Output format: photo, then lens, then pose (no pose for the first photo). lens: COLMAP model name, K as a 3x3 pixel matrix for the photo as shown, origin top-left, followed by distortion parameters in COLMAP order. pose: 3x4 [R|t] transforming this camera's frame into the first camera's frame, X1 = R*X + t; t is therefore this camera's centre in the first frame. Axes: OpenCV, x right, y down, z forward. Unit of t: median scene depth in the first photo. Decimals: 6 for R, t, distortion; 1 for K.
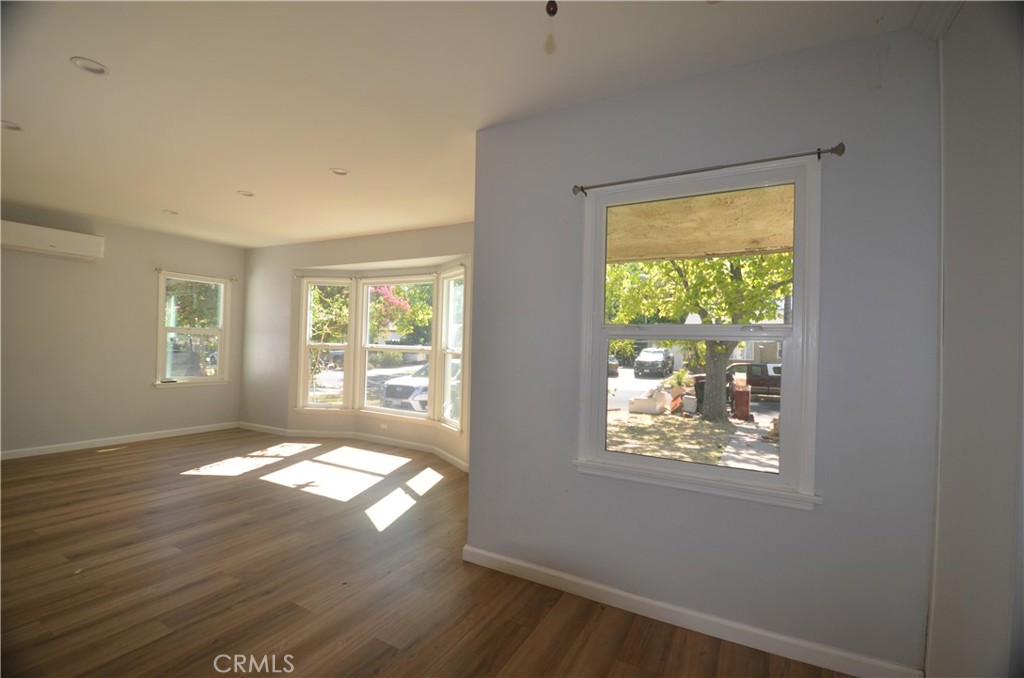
lens RADIAL K [[446.2, 0, 513.8], [0, 446.2, 341.7], [0, 0, 1]] dist [0.023742, -0.030475]
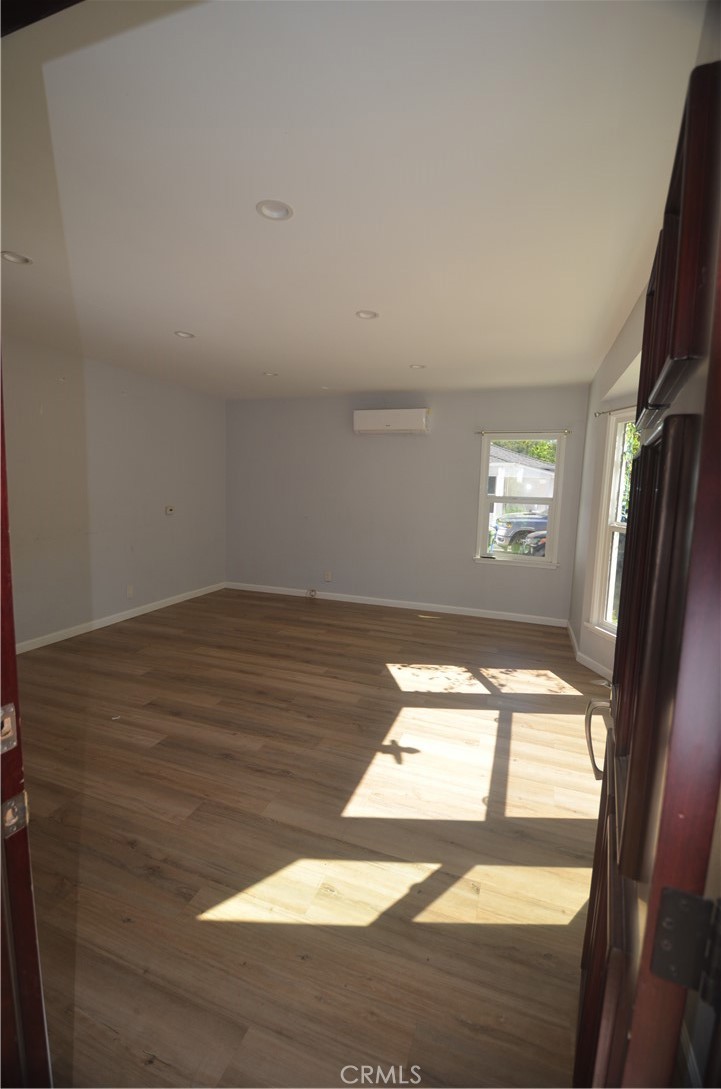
lens RADIAL K [[474.6, 0, 354.3], [0, 474.6, 535.1], [0, 0, 1]] dist [0.023742, -0.030475]
pose [[0.146460, 0.080609, -0.985927, 0.142574], [-0.016128, 0.996736, 0.079097, -0.030501], [0.989085, 0.004316, 0.147282, 0.682013]]
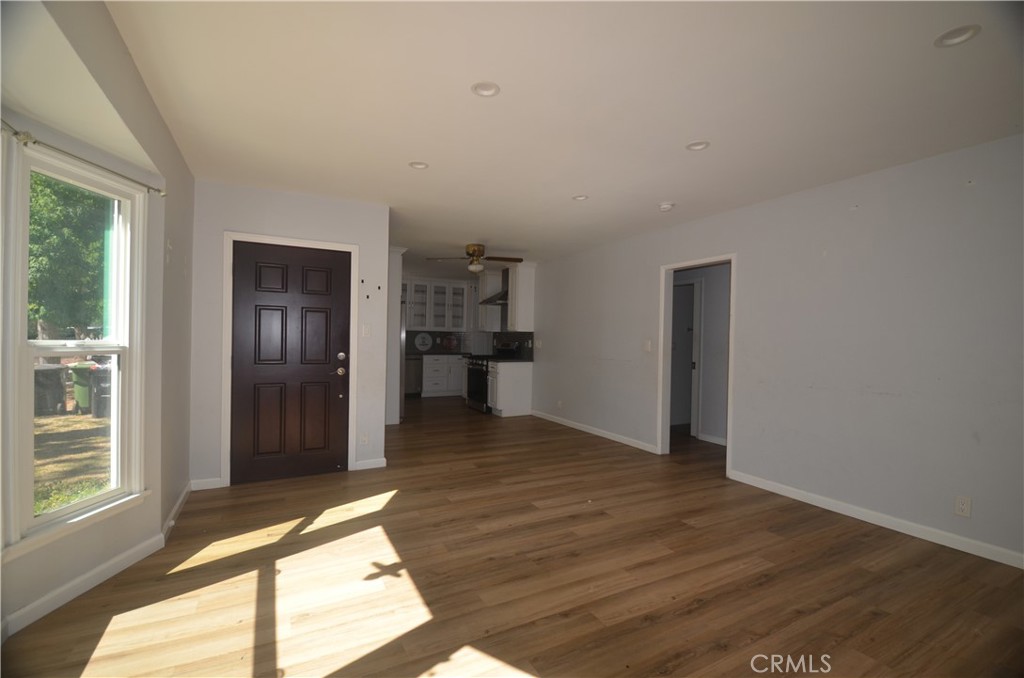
lens RADIAL K [[446.2, 0, 513.8], [0, 446.2, 341.7], [0, 0, 1]] dist [0.023742, -0.030475]
pose [[-0.830275, -0.044966, 0.555538, -0.770383], [-0.041655, 0.998959, 0.018602, -0.016746], [-0.555796, -0.007696, -0.831283, 1.153802]]
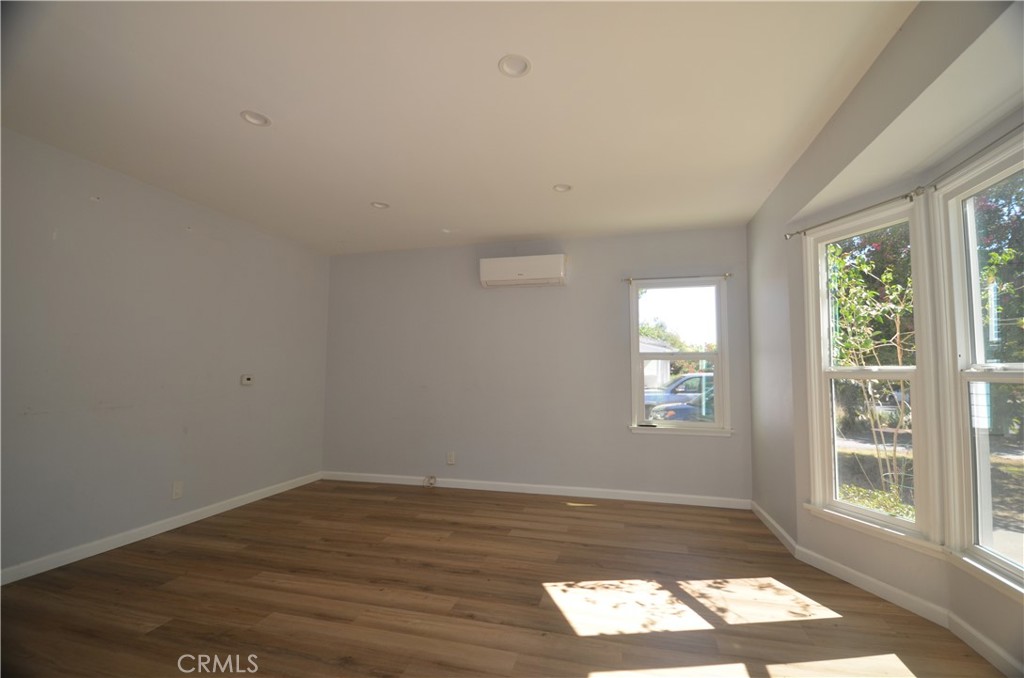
lens RADIAL K [[446.2, 0, 513.8], [0, 446.2, 341.7], [0, 0, 1]] dist [0.023742, -0.030475]
pose [[0.243139, -0.093663, -0.965459, -0.111781], [0.009330, 0.995507, -0.094229, 0.021028], [0.969946, 0.013903, 0.242921, 0.692317]]
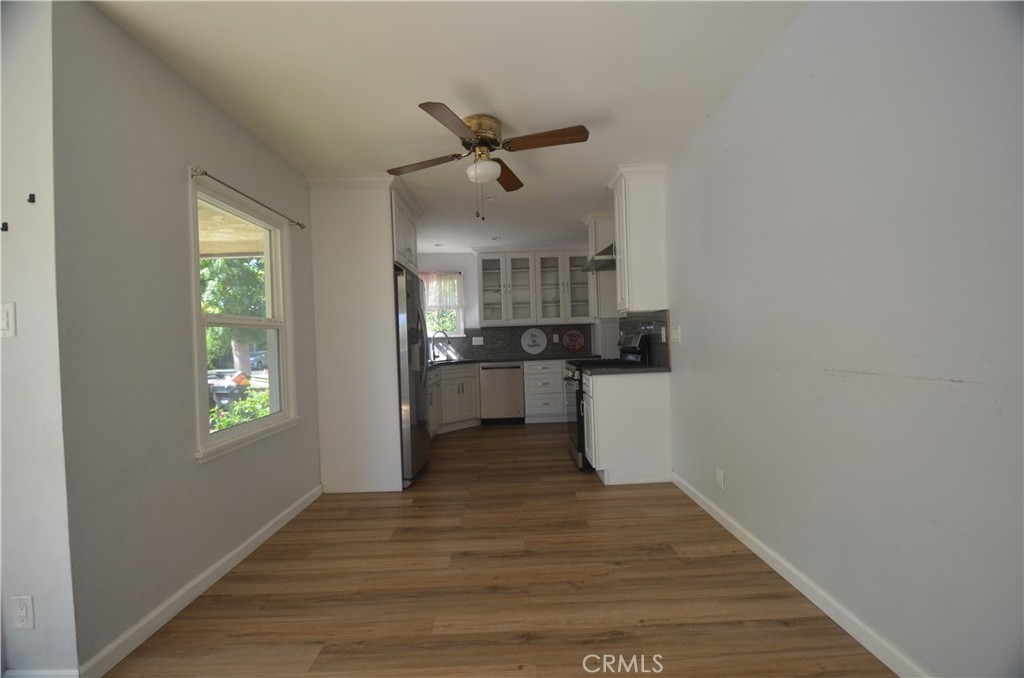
lens RADIAL K [[453.9, 0, 514.4], [0, 453.9, 344.2], [0, 0, 1]] dist [0.024999, -0.031967]
pose [[-0.493361, -0.016804, 0.869662, -0.498333], [0.017223, 0.999429, 0.029082, 0.006294], [-0.869654, 0.029326, -0.492789, 0.423957]]
